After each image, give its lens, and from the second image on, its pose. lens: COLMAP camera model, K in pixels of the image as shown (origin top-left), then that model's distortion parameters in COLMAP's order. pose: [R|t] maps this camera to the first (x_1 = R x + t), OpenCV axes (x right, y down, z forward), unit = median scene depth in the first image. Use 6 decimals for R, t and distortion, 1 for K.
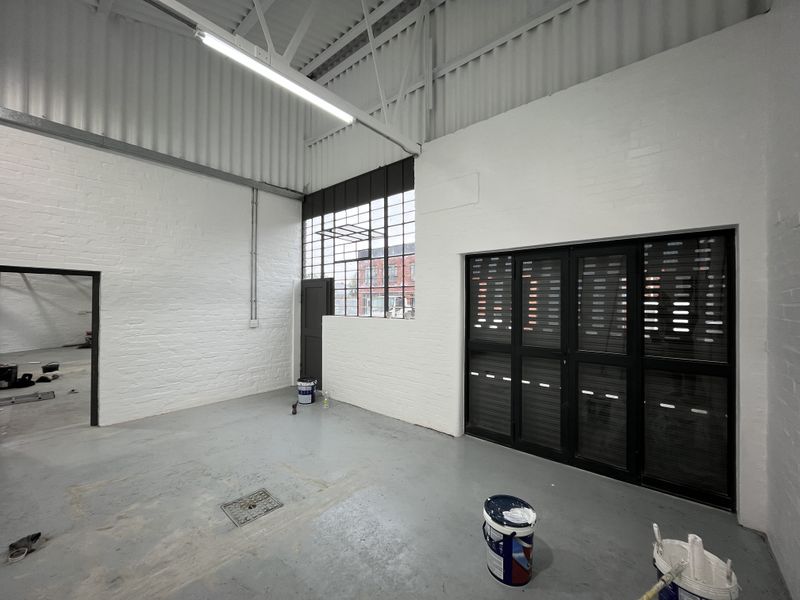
lens RADIAL K [[323.3, 0, 397.7], [0, 323.3, 300.1], [0, 0, 1]] dist [-0.002345, -0.000414]
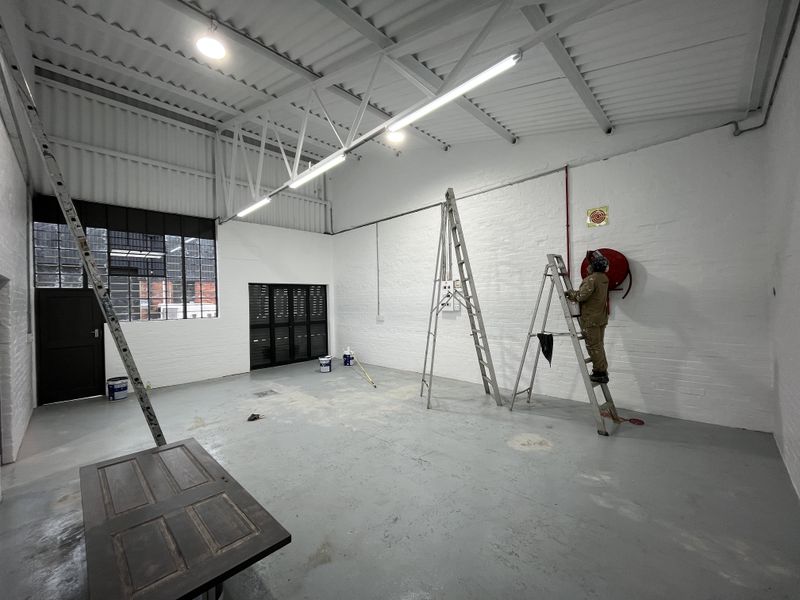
lens RADIAL K [[320.7, 0, 393.1], [0, 320.7, 298.3], [0, 0, 1]] dist [-0.000069, 0.000101]
pose [[0.083120, 0.000798, 0.996539, -1.519321], [0.020559, 0.999785, -0.002515, -0.016366], [-0.996327, 0.020697, 0.083085, -0.070205]]
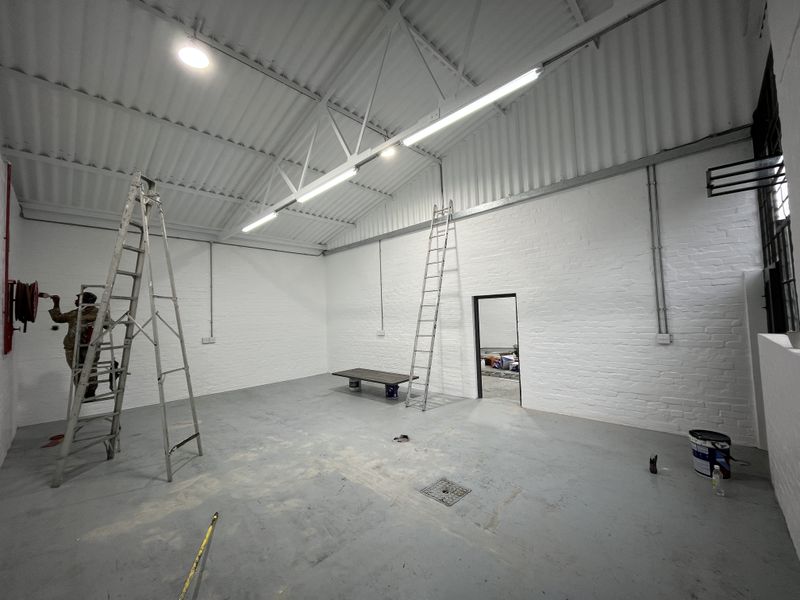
lens RADIAL K [[323.3, 0, 397.7], [0, 323.3, 300.1], [0, 0, 1]] dist [-0.002345, -0.000414]
pose [[-0.063340, -0.053158, -0.996575, 0.440785], [0.040146, 0.997636, -0.055766, -0.002071], [0.997184, -0.043541, -0.061056, 0.523906]]
